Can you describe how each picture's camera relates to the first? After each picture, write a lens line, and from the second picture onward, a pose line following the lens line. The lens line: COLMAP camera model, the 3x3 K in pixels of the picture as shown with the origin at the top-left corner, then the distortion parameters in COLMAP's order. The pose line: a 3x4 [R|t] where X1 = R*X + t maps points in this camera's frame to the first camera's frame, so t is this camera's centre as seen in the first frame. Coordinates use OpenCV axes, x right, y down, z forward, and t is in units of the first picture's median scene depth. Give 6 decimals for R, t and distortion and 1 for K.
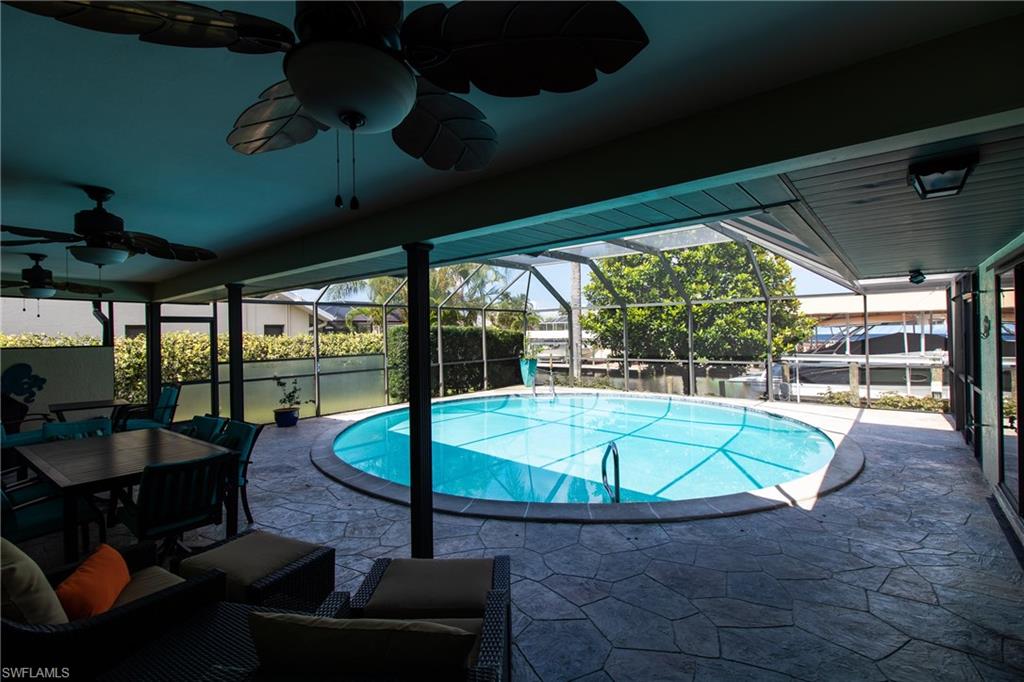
lens RADIAL K [[470.7, 0, 511.0], [0, 470.7, 329.2], [0, 0, 1]] dist [-0.001293, -0.003988]
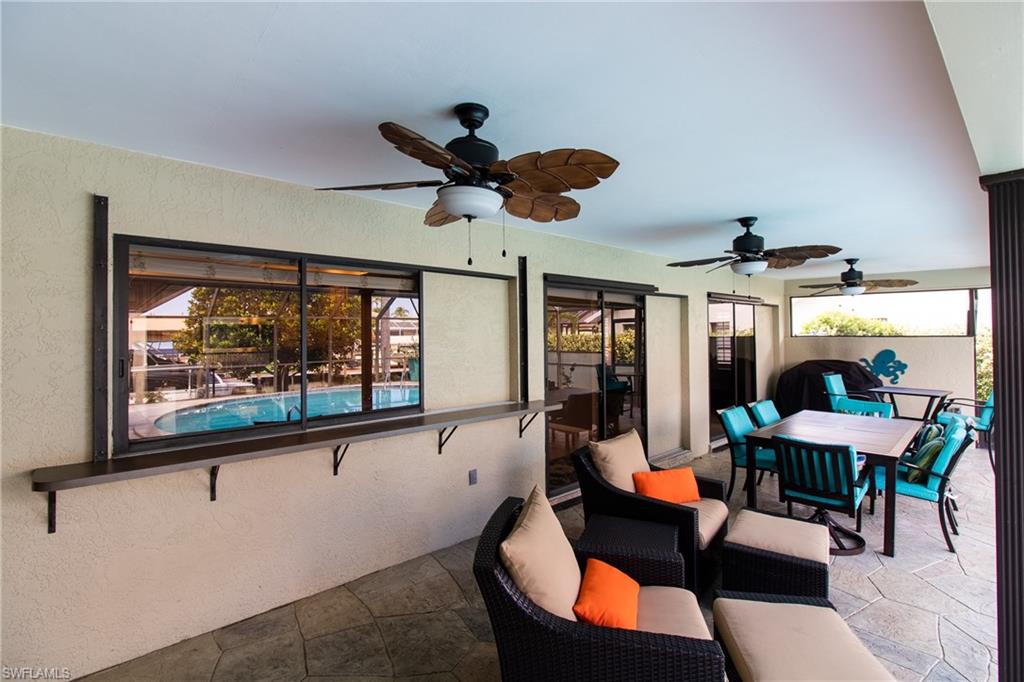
lens RADIAL K [[470.7, 0, 511.0], [0, 470.7, 329.2], [0, 0, 1]] dist [-0.001293, -0.003988]
pose [[-0.120696, 0.011828, -0.992619, 0.295867], [0.015601, 0.999828, 0.010017, -0.004724], [0.992567, -0.014276, -0.120860, 0.270912]]
